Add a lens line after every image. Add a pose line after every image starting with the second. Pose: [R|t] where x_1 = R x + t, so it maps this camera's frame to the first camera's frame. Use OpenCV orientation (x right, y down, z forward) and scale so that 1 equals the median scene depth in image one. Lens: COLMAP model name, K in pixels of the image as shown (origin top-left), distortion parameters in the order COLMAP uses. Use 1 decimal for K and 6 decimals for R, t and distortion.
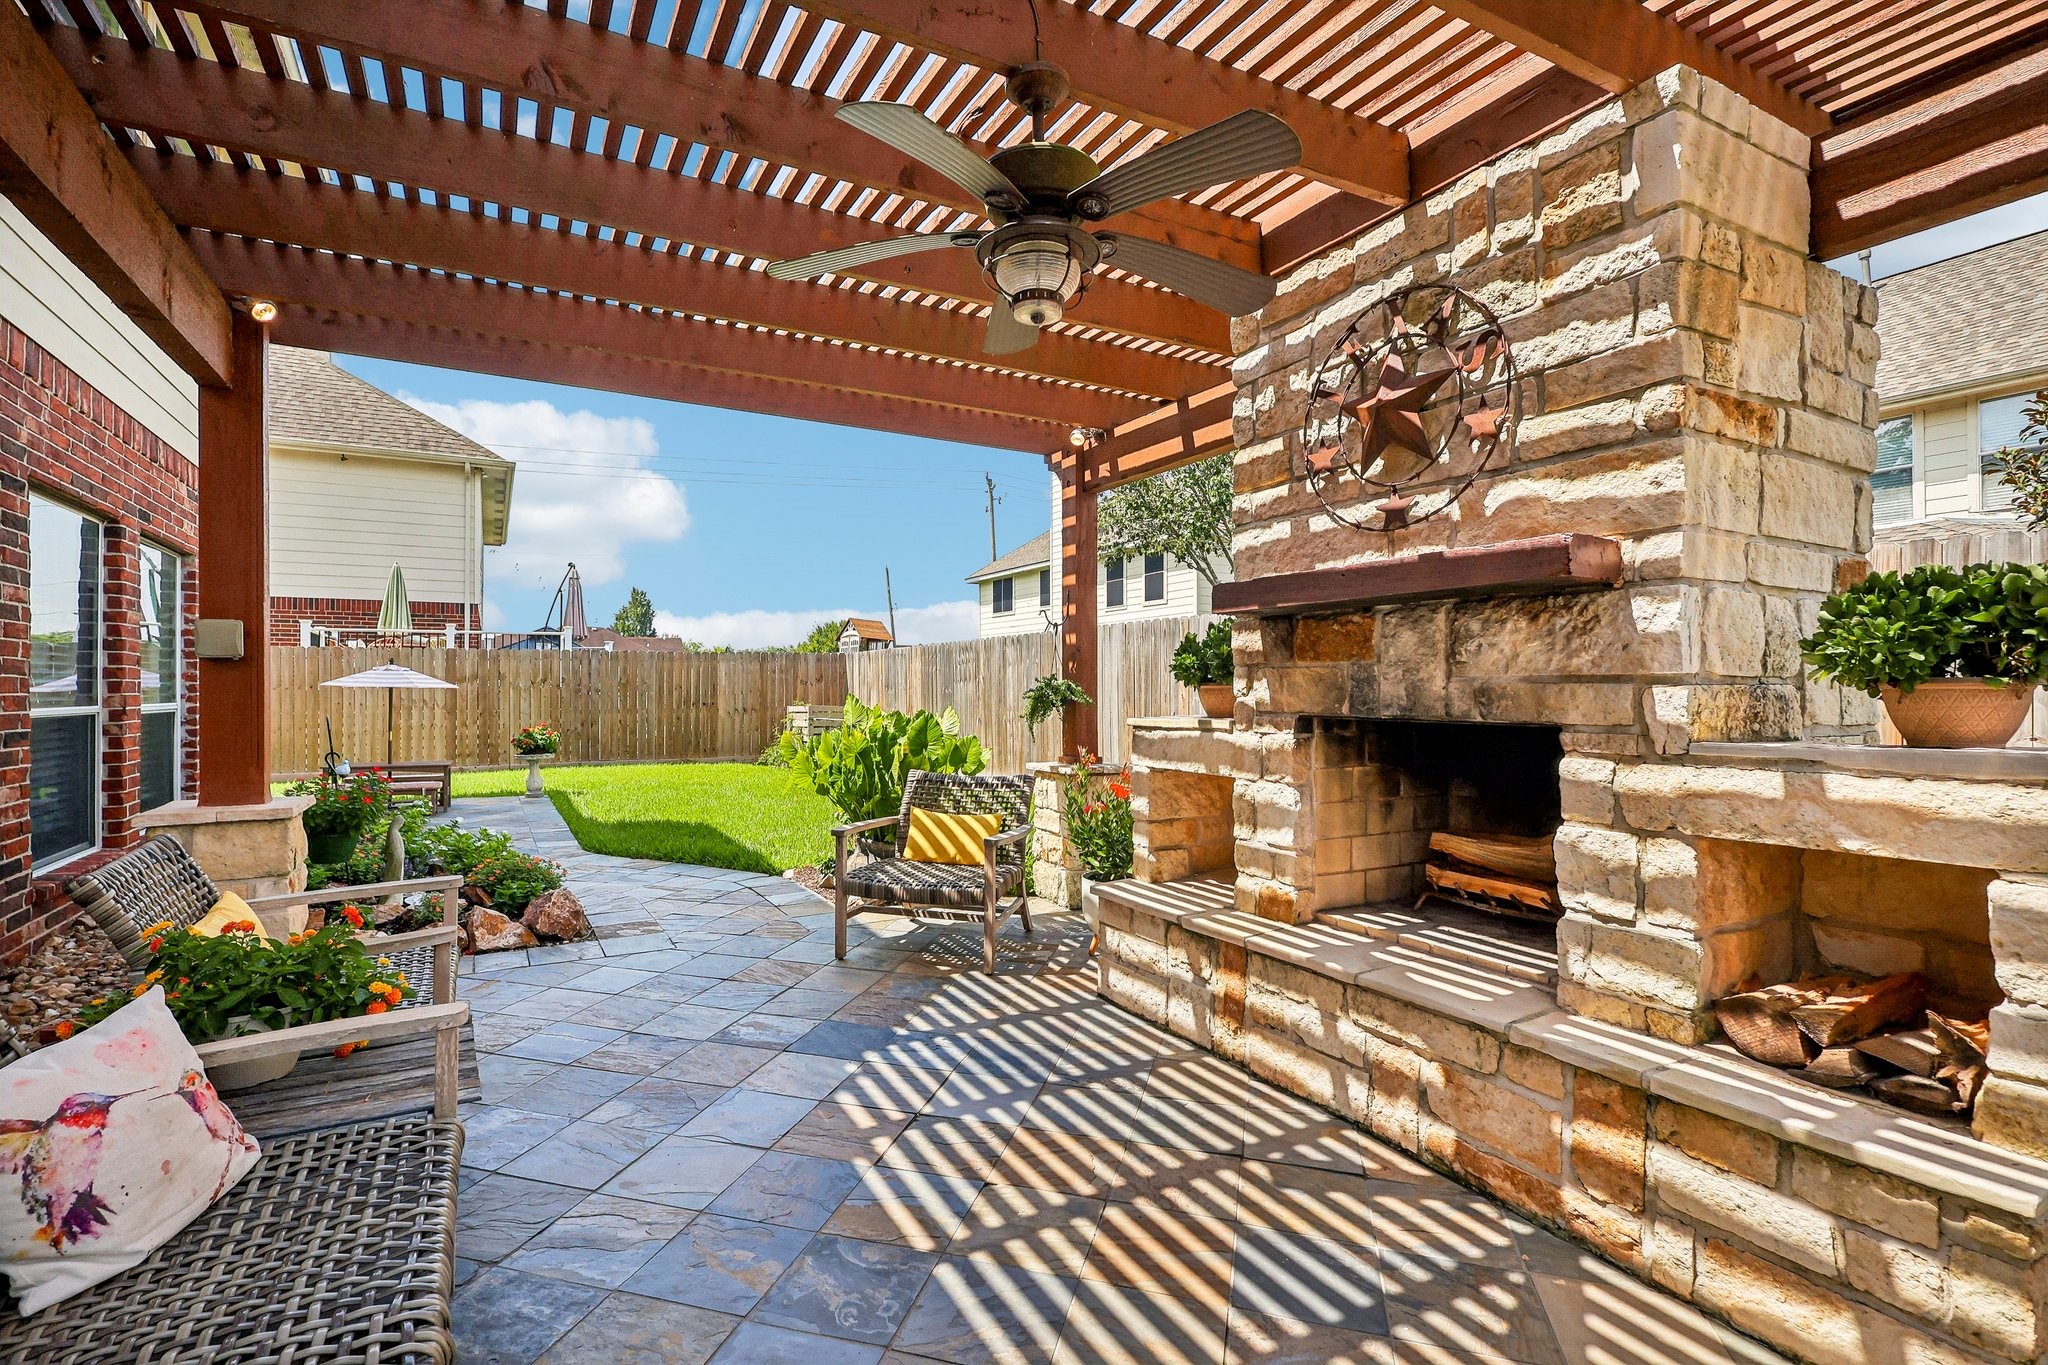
lens RADIAL K [[949.2, 0, 1007.2], [0, 949.2, 674.3], [0, 0, 1]] dist [-0.005252, 0.000725]
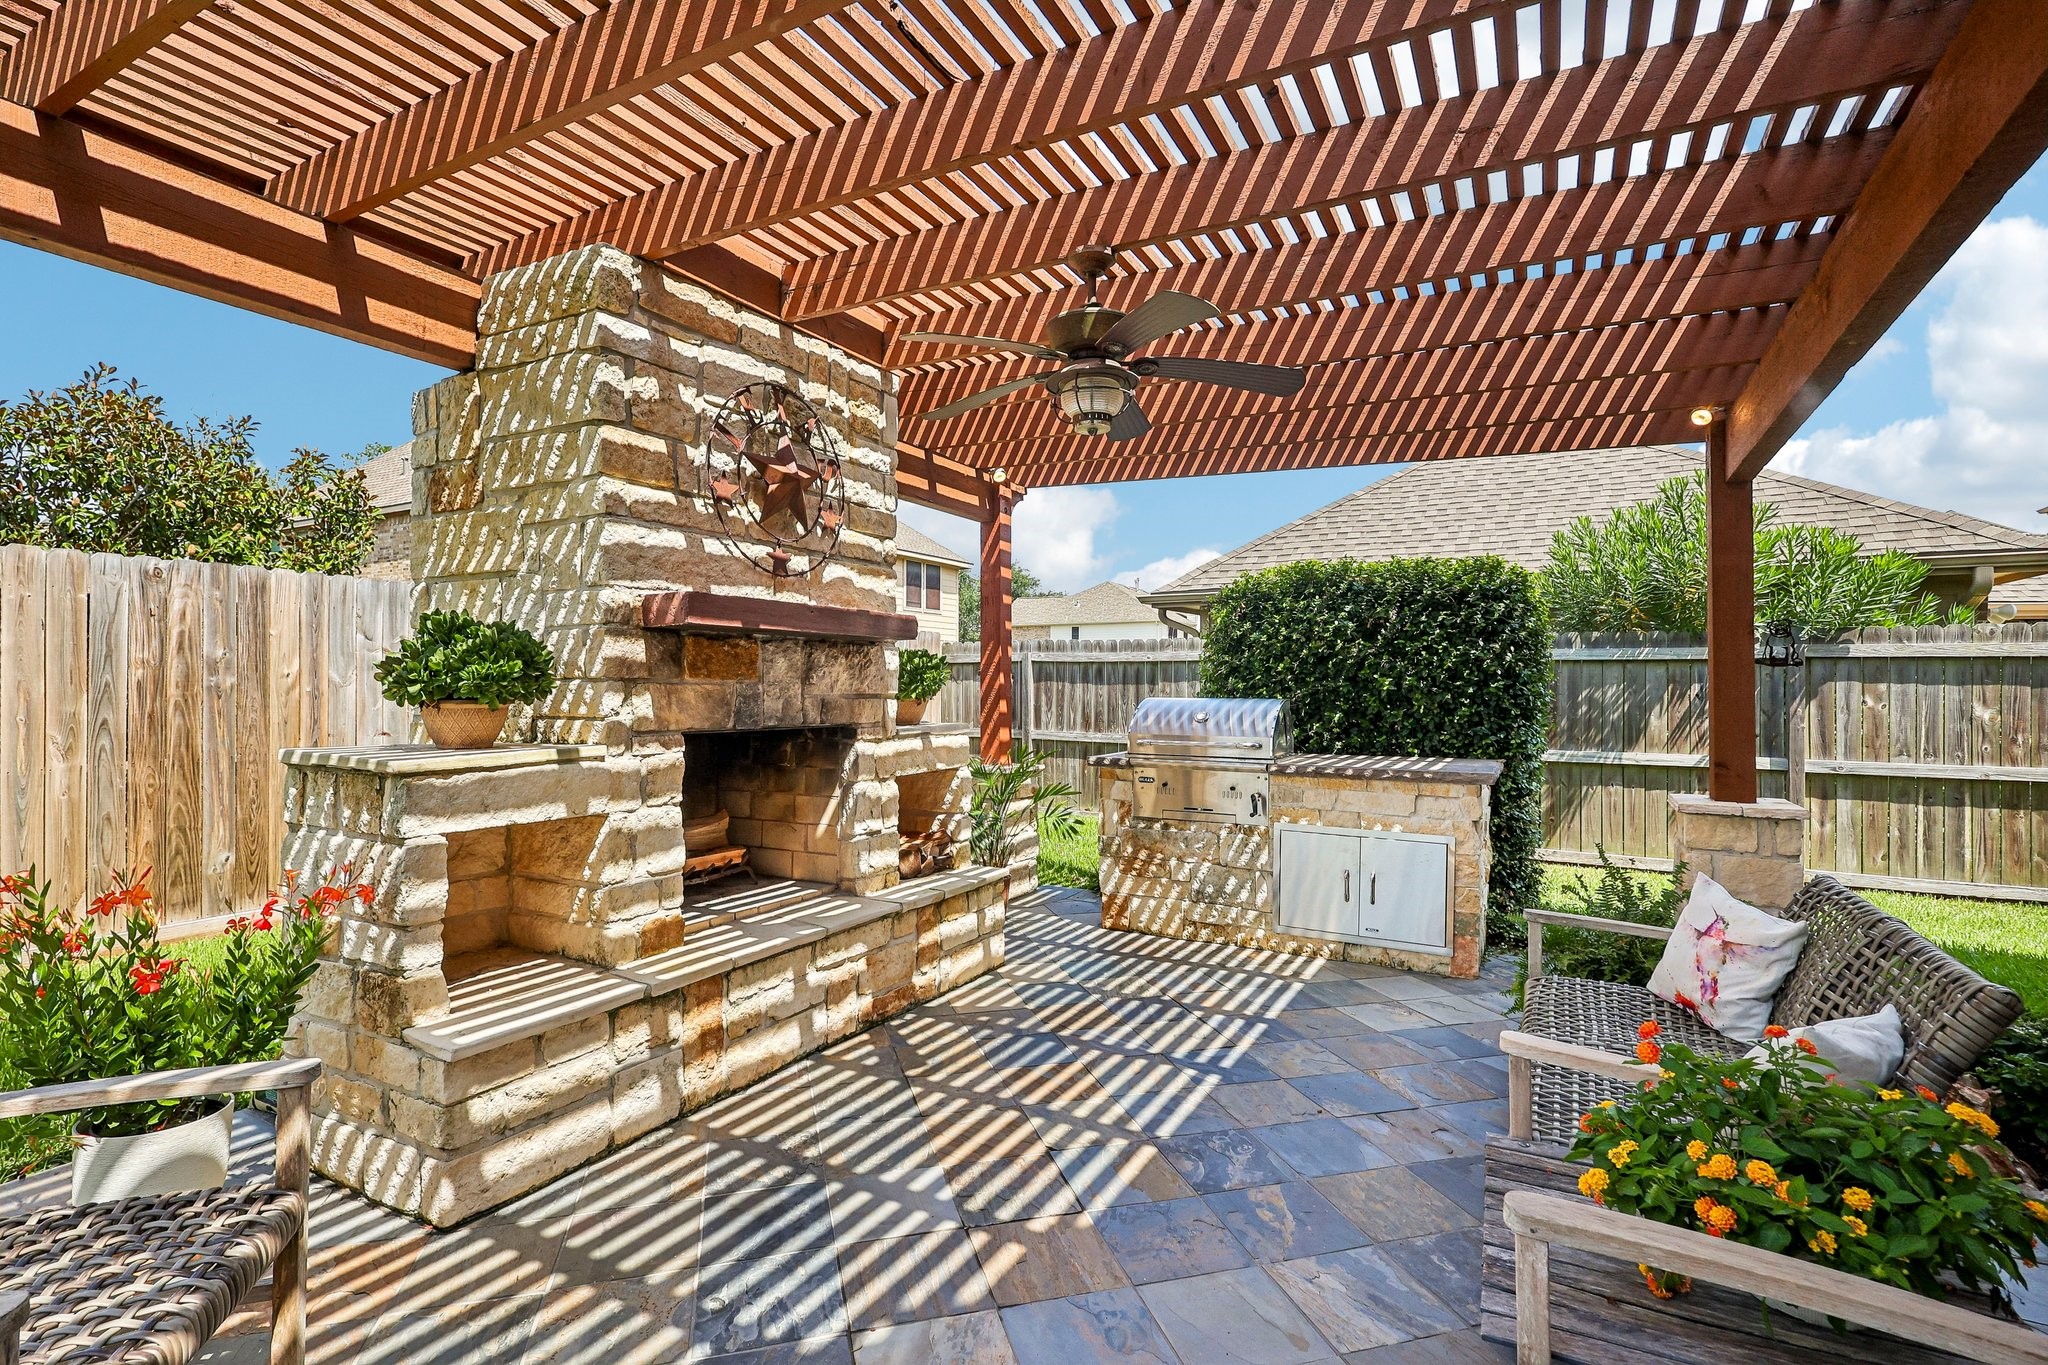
lens RADIAL K [[949.2, 0, 1025.2], [0, 949.2, 665.7], [0, 0, 1]] dist [-0.005252, 0.000725]
pose [[-0.533694, 0.017186, 0.845503, -0.808006], [-0.016005, 0.999409, -0.030416, -0.000604], [-0.845526, -0.029765, -0.533104, 1.372275]]
